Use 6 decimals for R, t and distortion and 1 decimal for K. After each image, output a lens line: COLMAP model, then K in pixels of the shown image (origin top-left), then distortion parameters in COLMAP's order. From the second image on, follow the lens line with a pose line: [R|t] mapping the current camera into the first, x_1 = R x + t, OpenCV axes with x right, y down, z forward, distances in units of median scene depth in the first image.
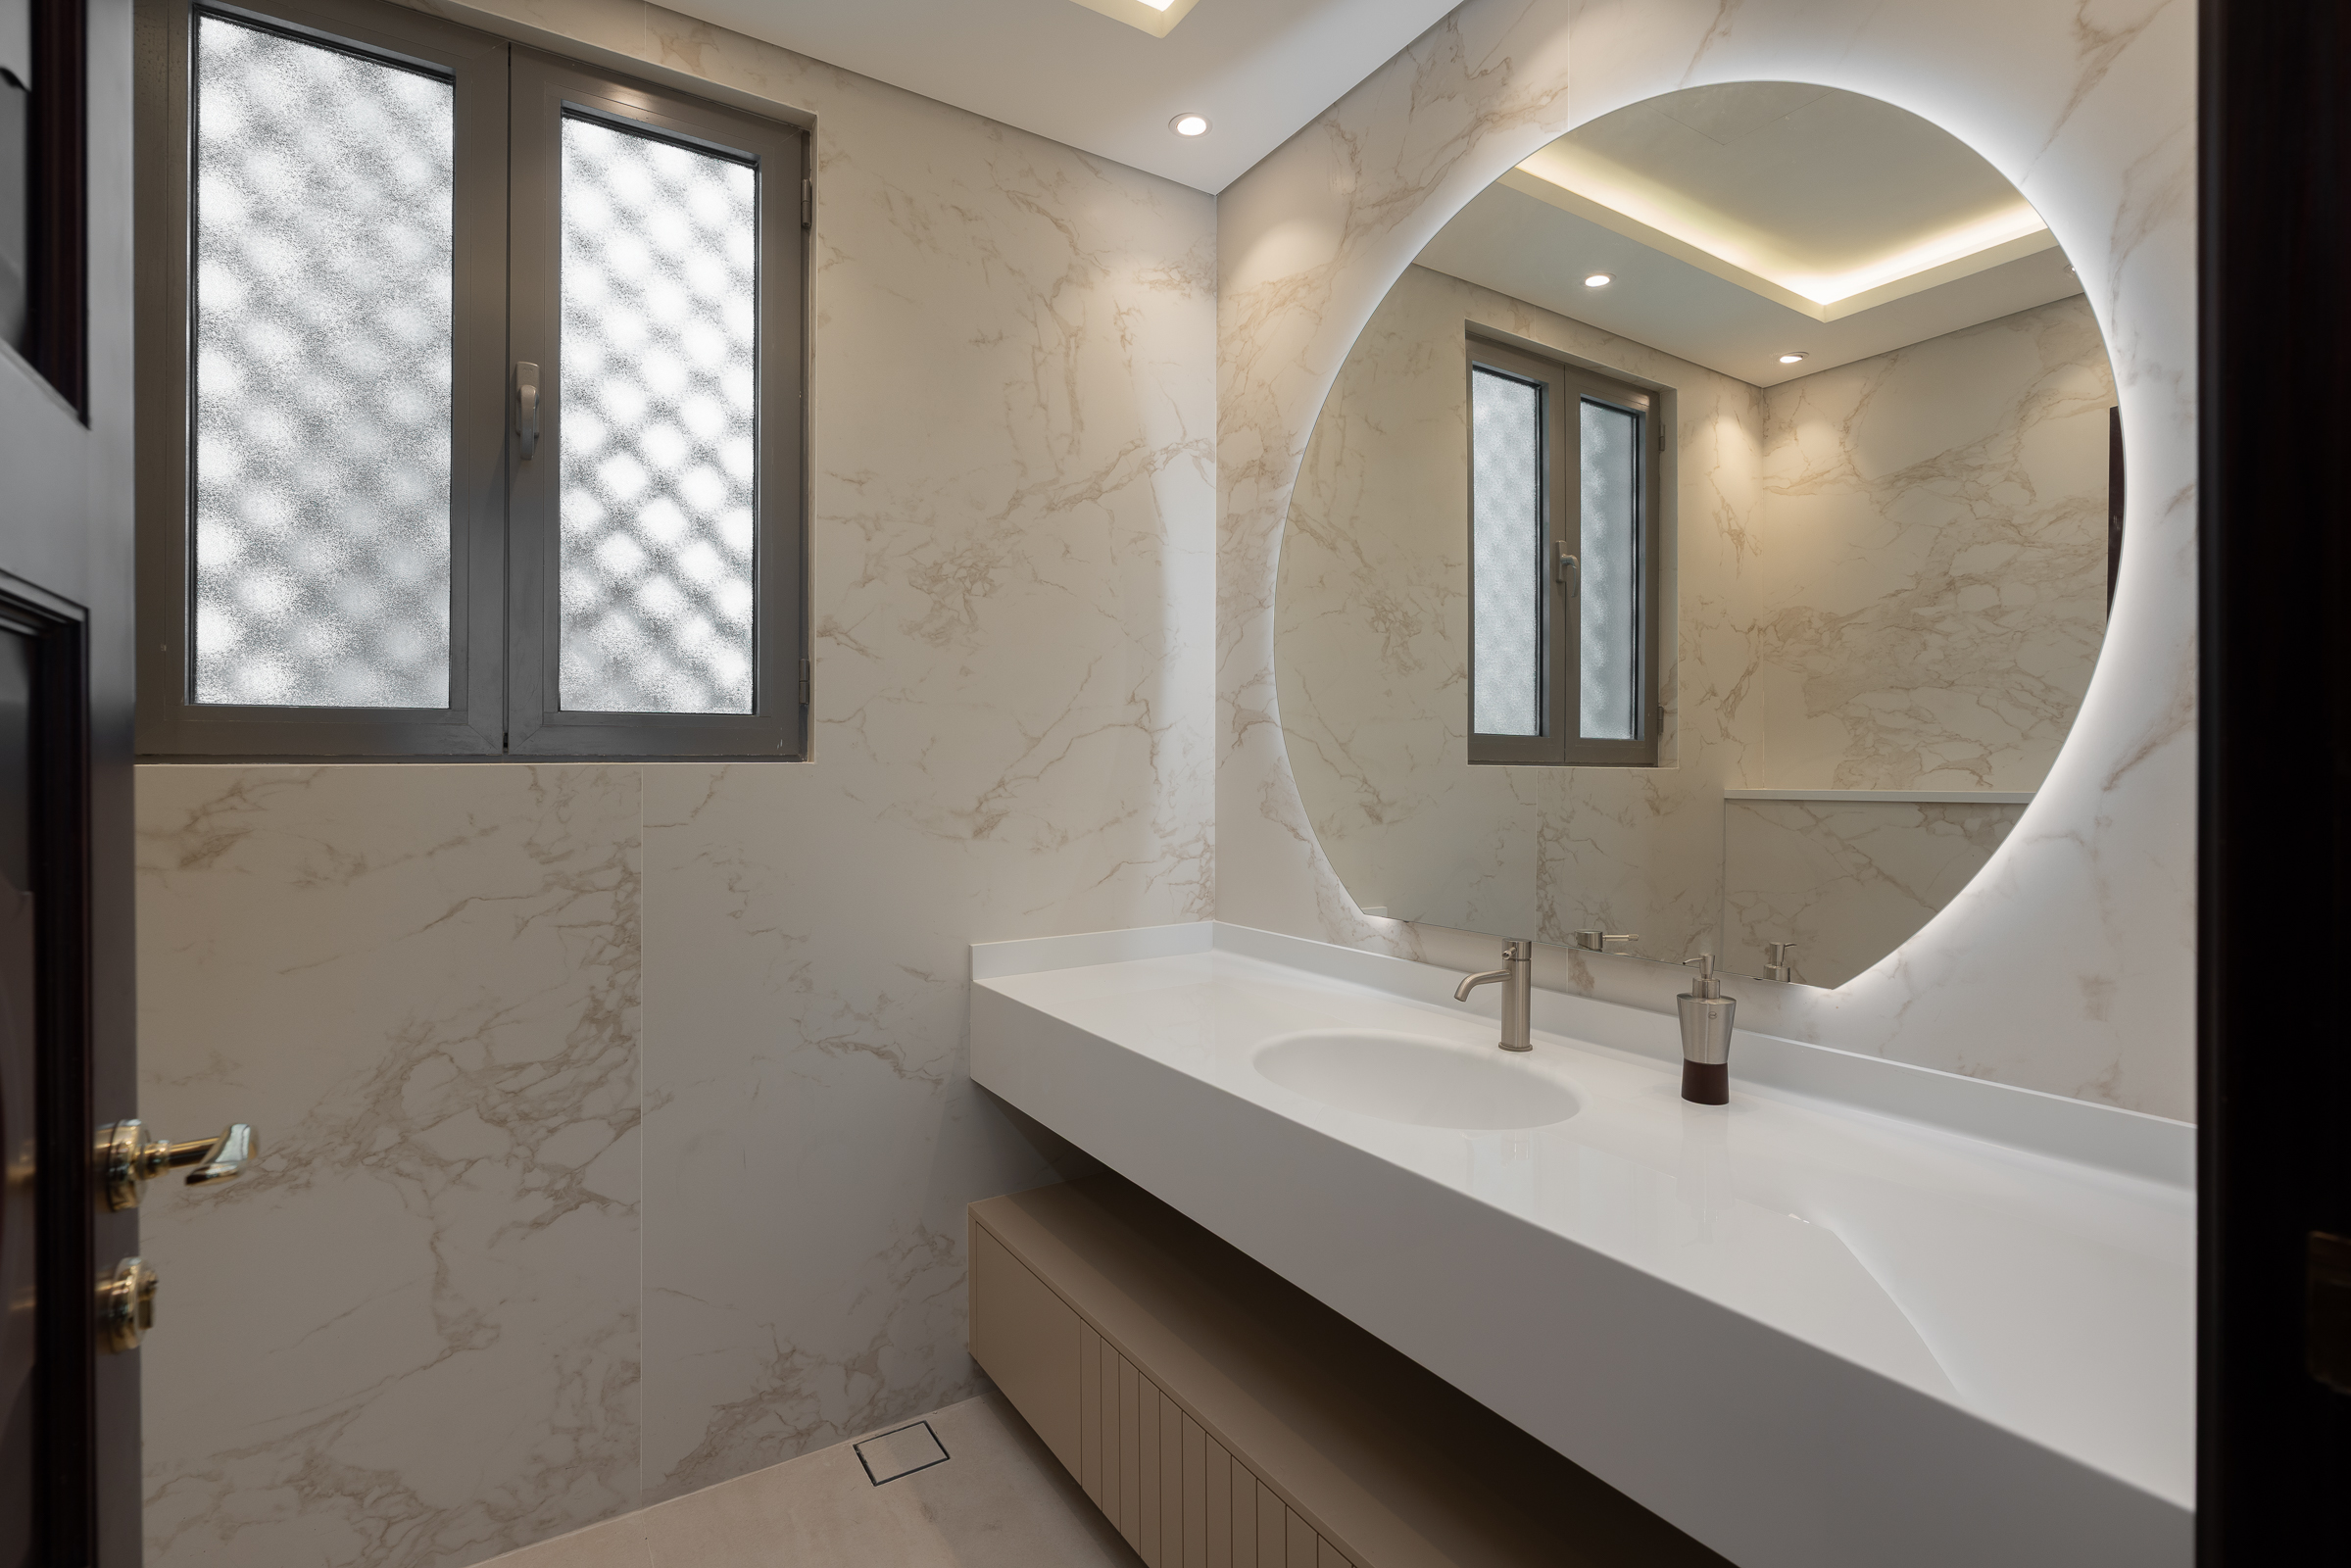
lens RADIAL K [[1075.6, 0, 1173.7], [0, 1075.6, 775.4], [0, 0, 1]] dist [-0.002934, 0.000093]
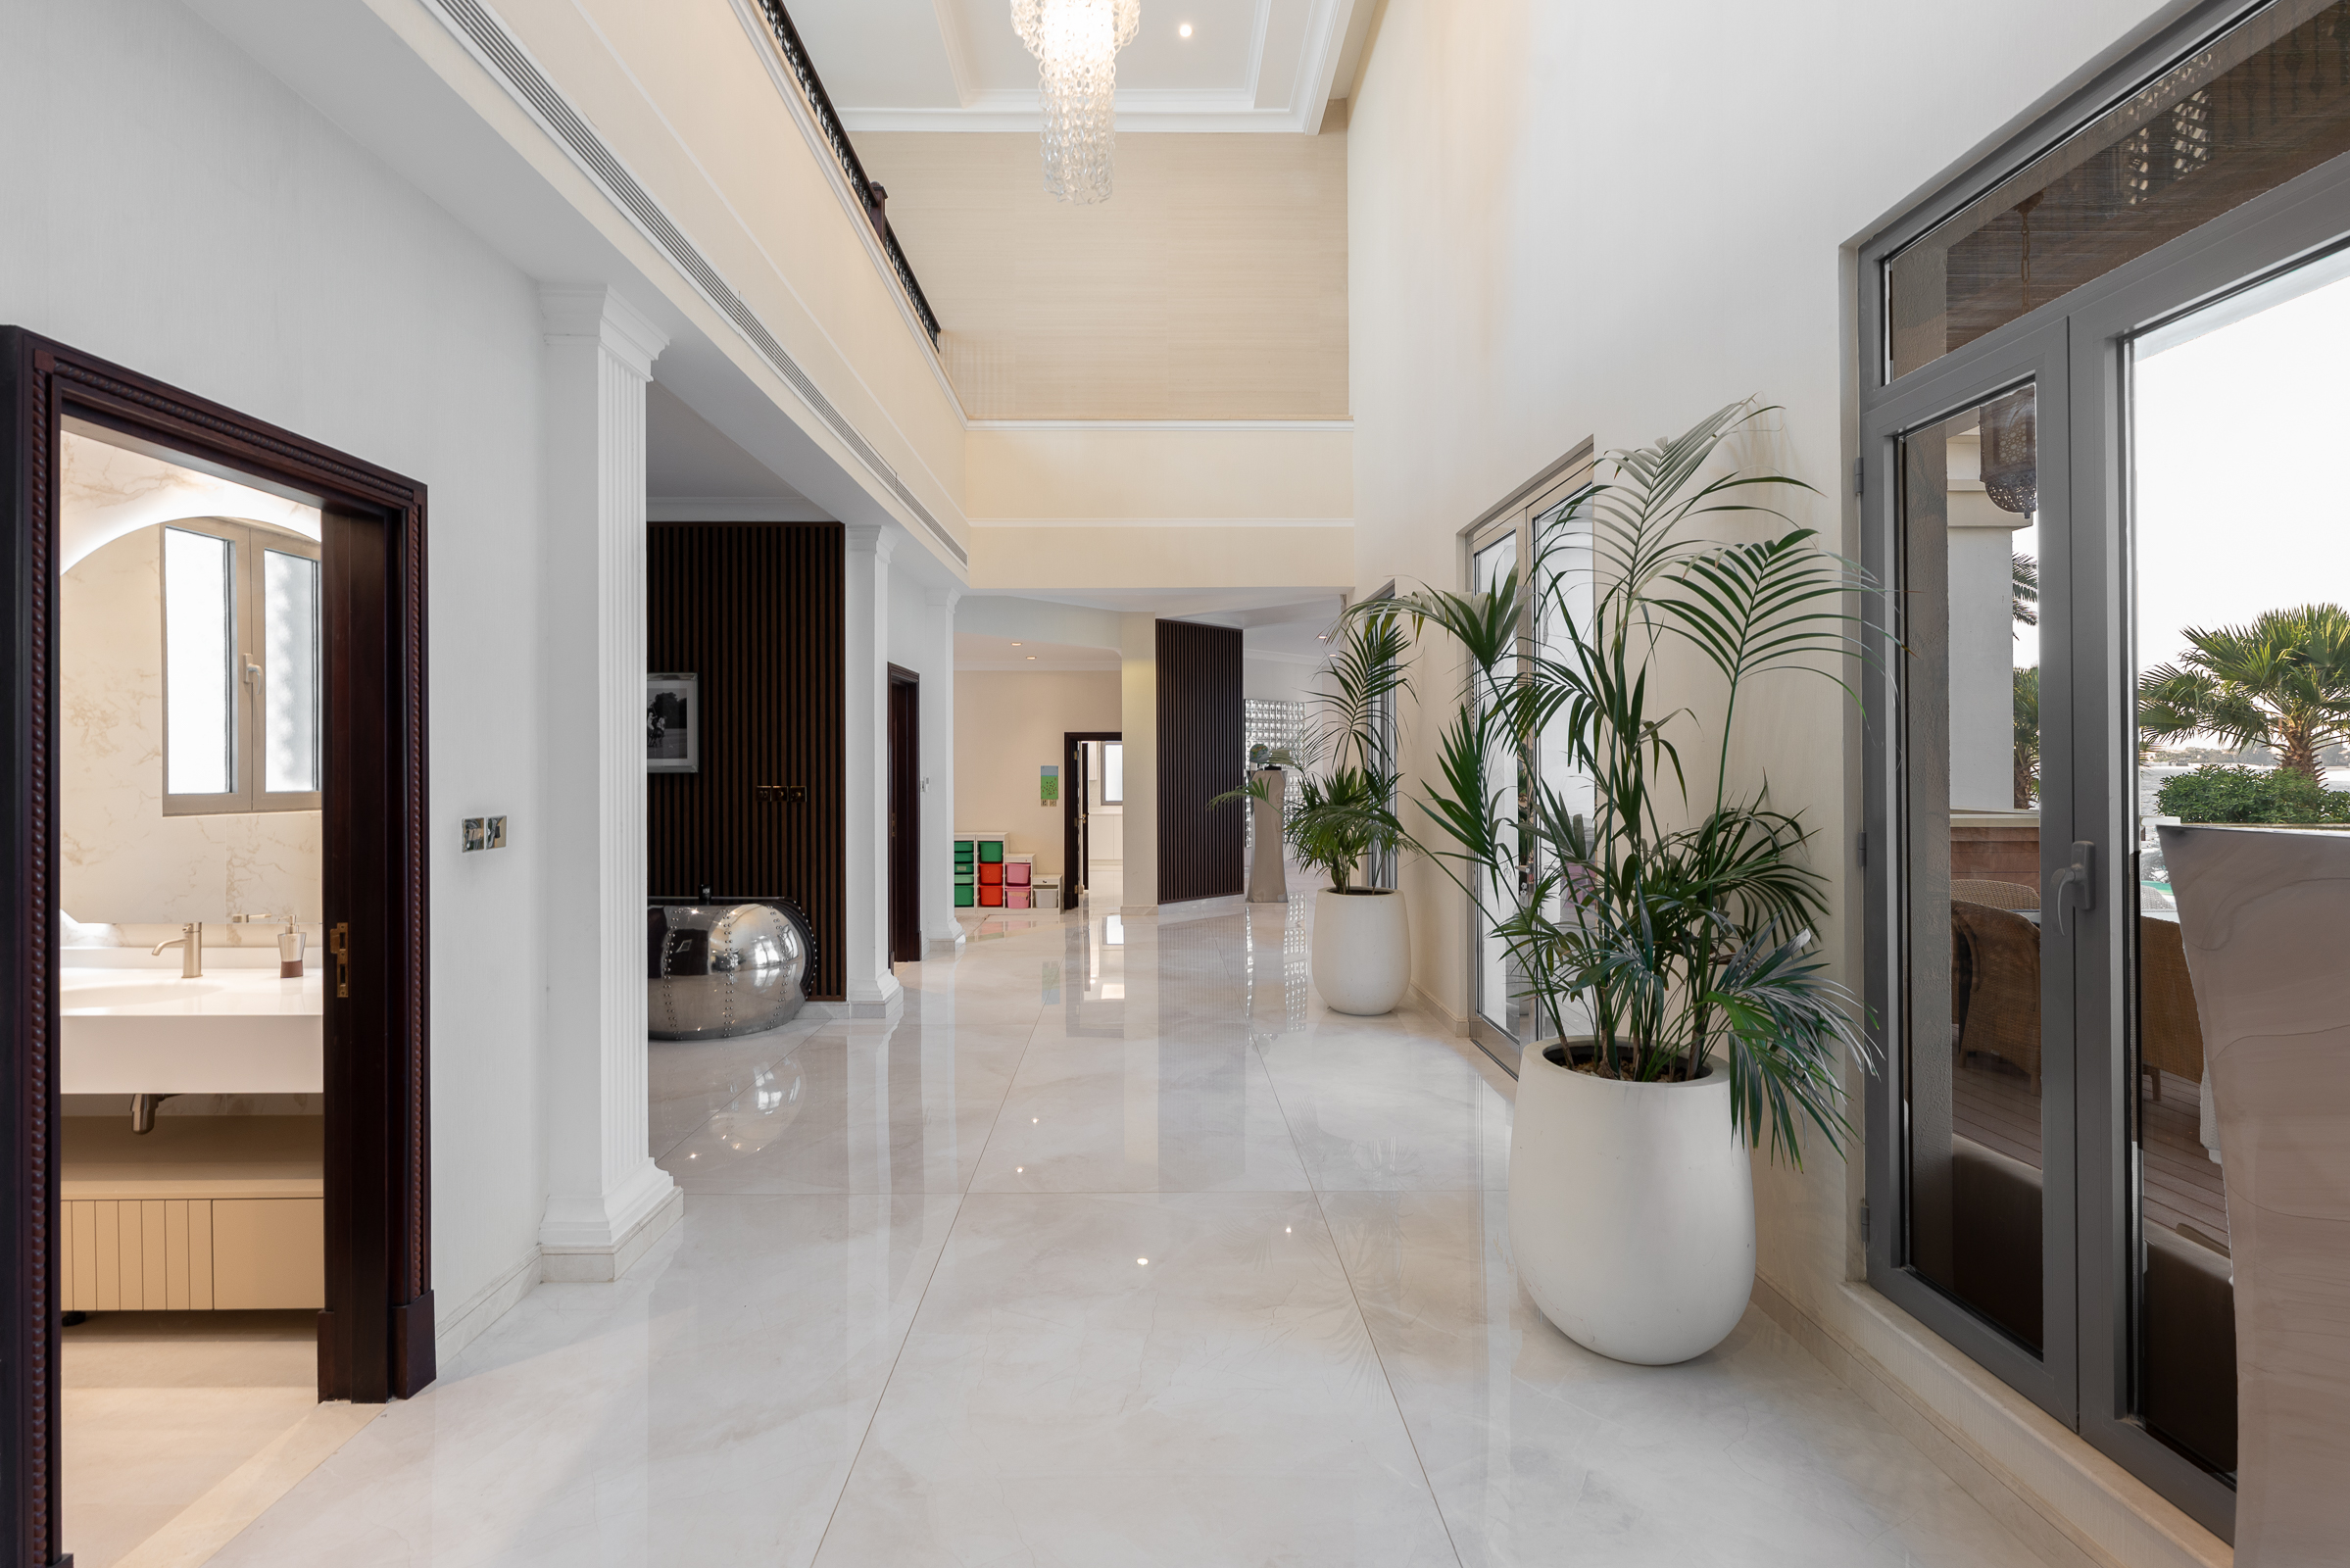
lens RADIAL K [[1075.2, 0, 1126.1], [0, 1075.2, 767.3], [0, 0, 1]] dist [-0.002934, 0.000093]
pose [[0.543586, -0.000574, 0.839353, -0.228633], [0.007973, 0.999958, -0.004480, -0.062529], [-0.839315, 0.009127, 0.543568, -0.858261]]
